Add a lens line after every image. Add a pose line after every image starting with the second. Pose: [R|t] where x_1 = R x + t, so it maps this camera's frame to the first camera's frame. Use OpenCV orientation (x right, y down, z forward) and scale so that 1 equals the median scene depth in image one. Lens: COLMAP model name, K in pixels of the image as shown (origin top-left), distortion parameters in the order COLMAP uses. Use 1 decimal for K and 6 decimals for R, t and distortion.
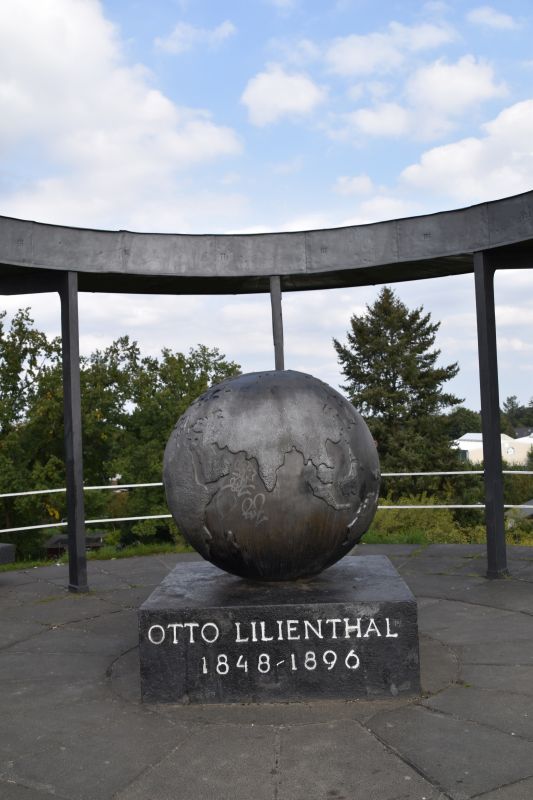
lens RADIAL K [[801.4, 0, 261.5], [0, 801.4, 401.4], [0, 0, 1]] dist [-0.073656, 0.000000]
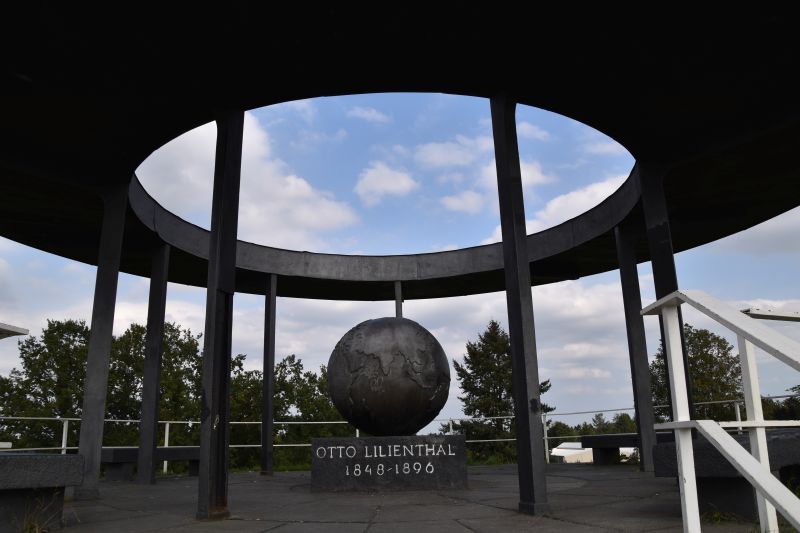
lens RADIAL K [[654.4, 0, 401.0], [0, 654.4, 265.2], [0, 0, 1]] dist [-0.165885, 0.116550]
pose [[0.999870, 0.016072, -0.001248, 0.024531], [-0.015906, 0.971029, -0.238433, 0.127555], [-0.002621, 0.238422, 0.971158, -0.290971]]
